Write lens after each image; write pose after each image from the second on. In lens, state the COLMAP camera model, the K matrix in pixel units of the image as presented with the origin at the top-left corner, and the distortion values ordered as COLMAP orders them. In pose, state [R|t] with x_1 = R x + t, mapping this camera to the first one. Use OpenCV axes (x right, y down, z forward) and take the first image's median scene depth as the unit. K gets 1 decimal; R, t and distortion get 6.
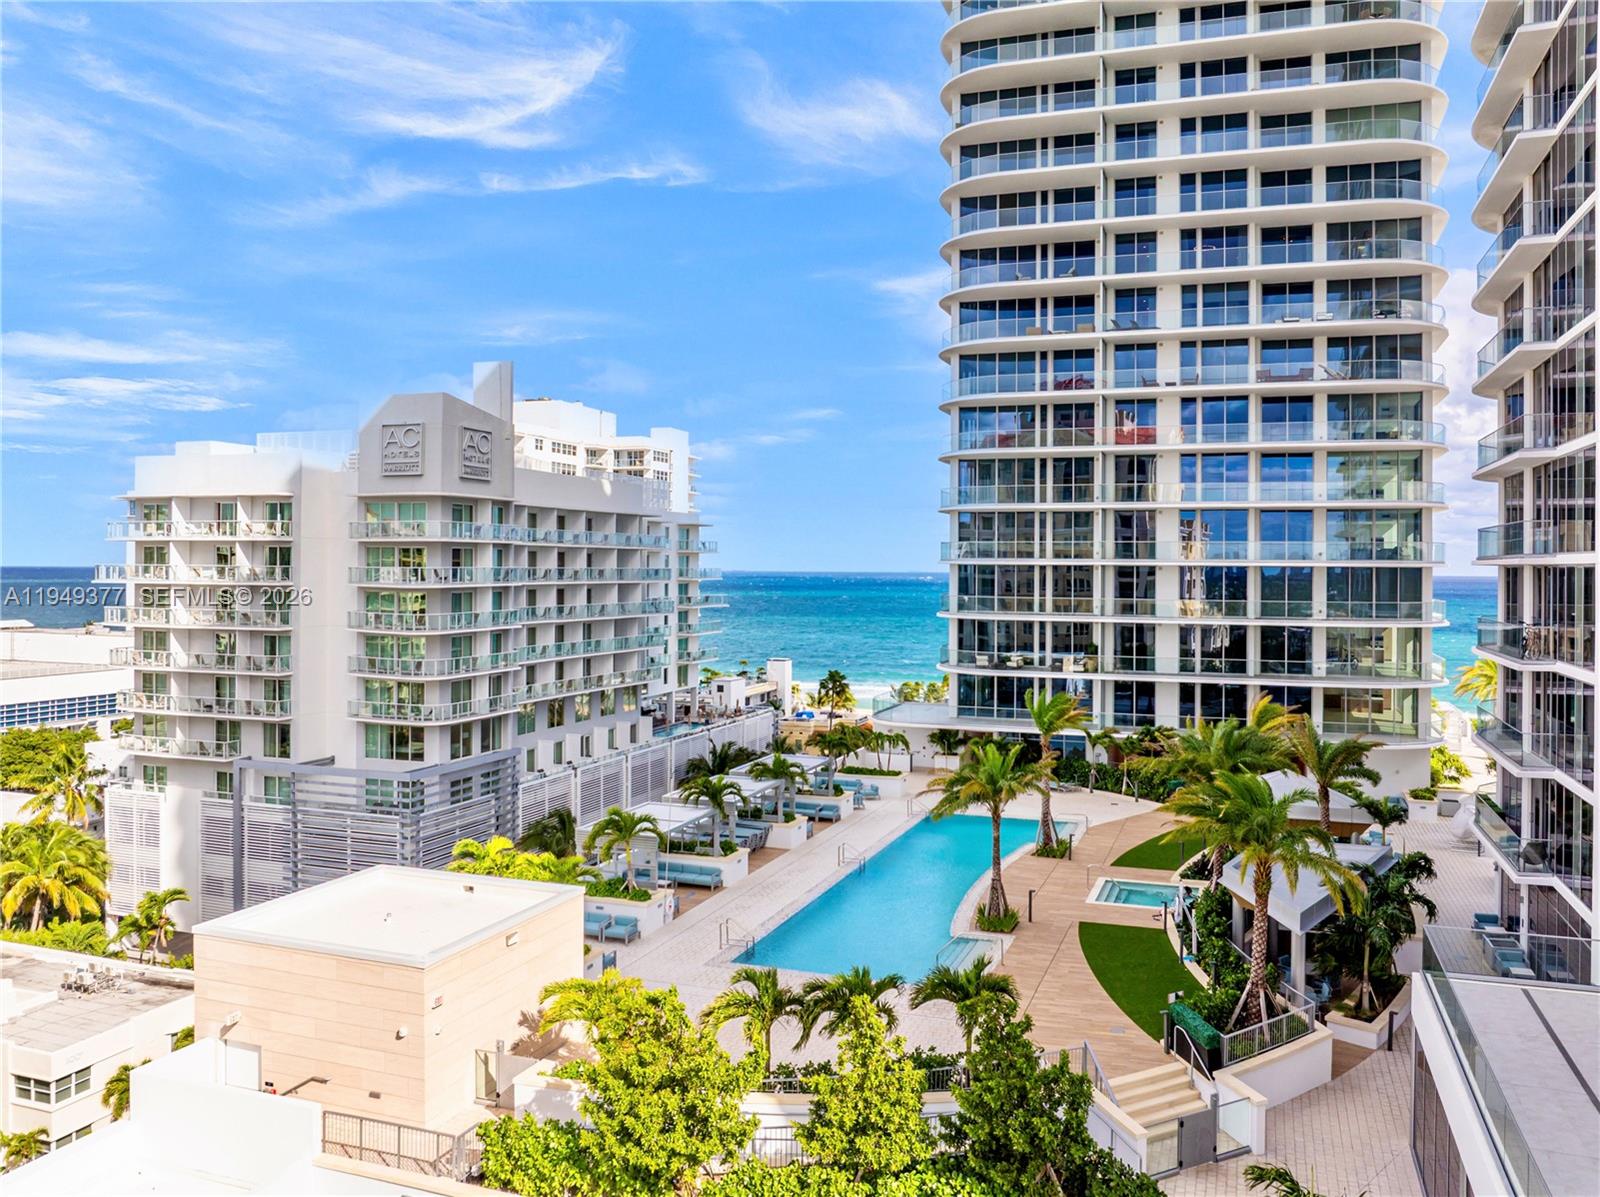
lens RADIAL K [[1269.3, 0, 799.8], [0, 1269.3, 553.5], [0, 0, 1]] dist [-0.034141, -0.039323]
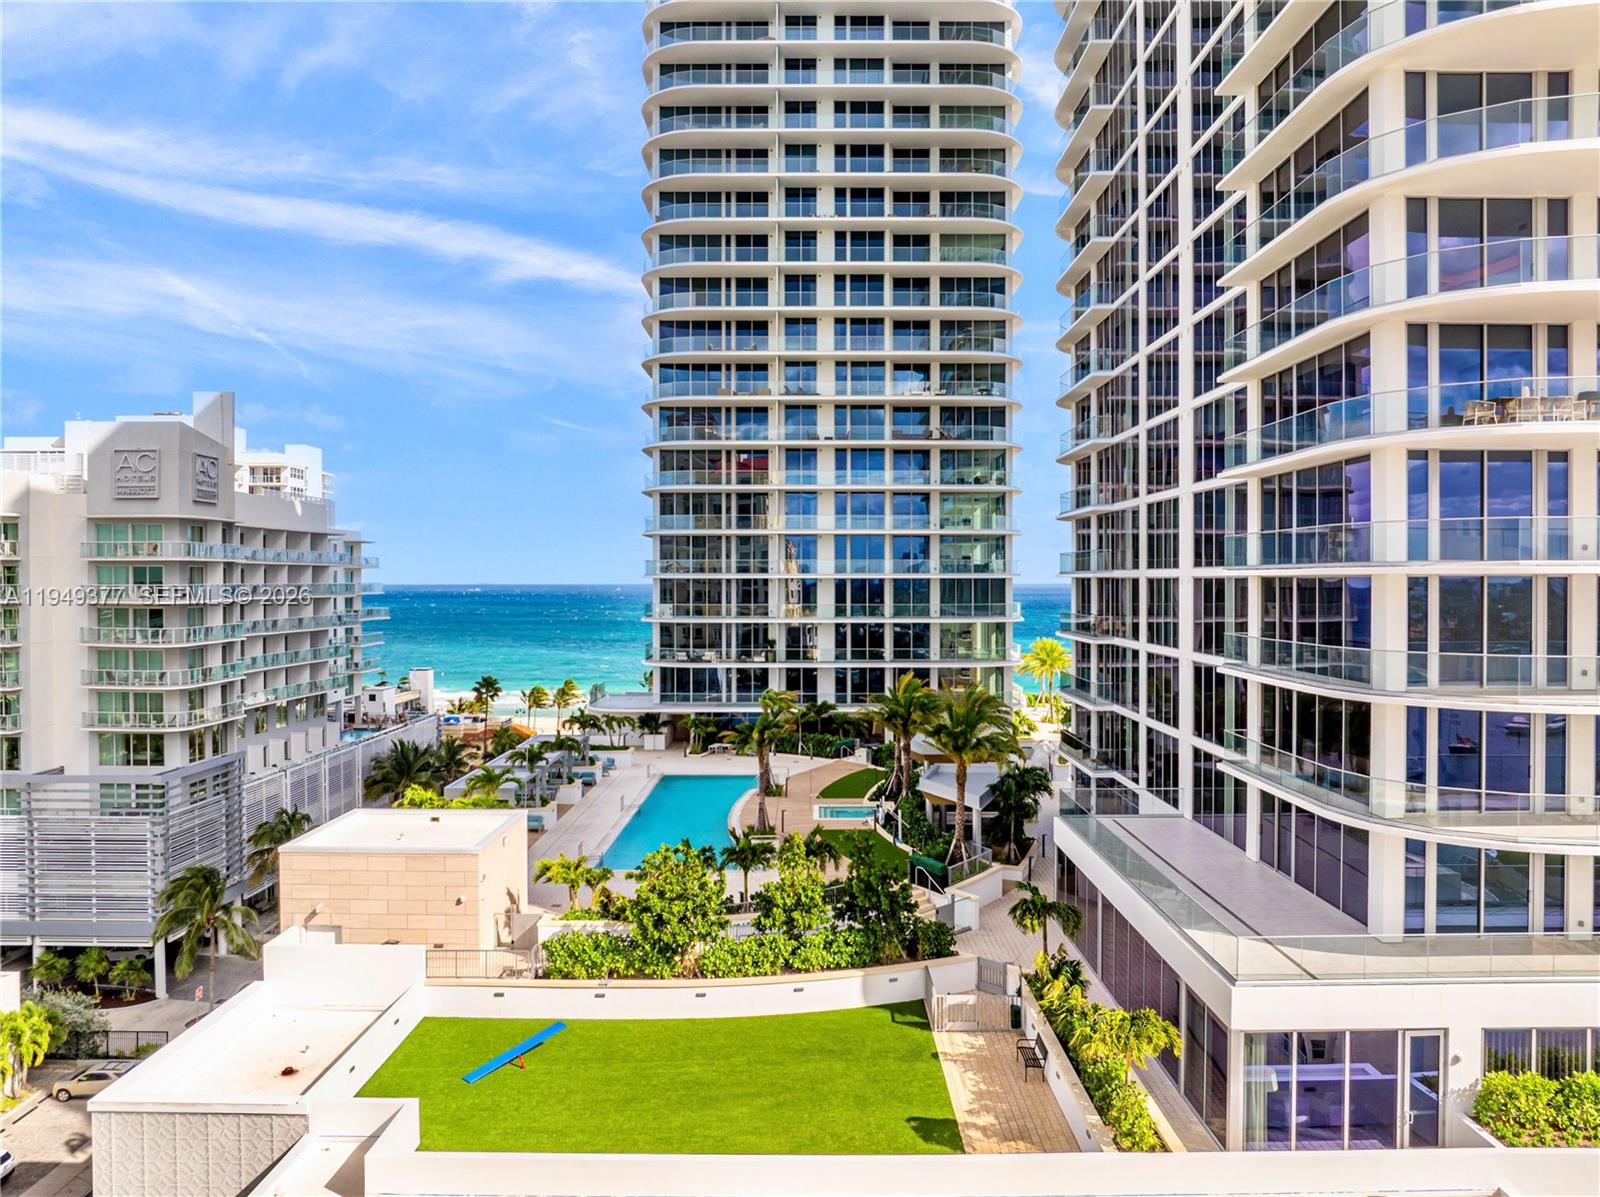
lens RADIAL K [[1269.3, 0, 799.8], [0, 1269.3, 553.5], [0, 0, 1]] dist [-0.034141, -0.039323]
pose [[0.940607, -0.001007, 0.339496, -0.164386], [0.004067, 0.999957, -0.008304, -0.004761], [-0.339473, 0.009192, 0.940571, -0.199673]]
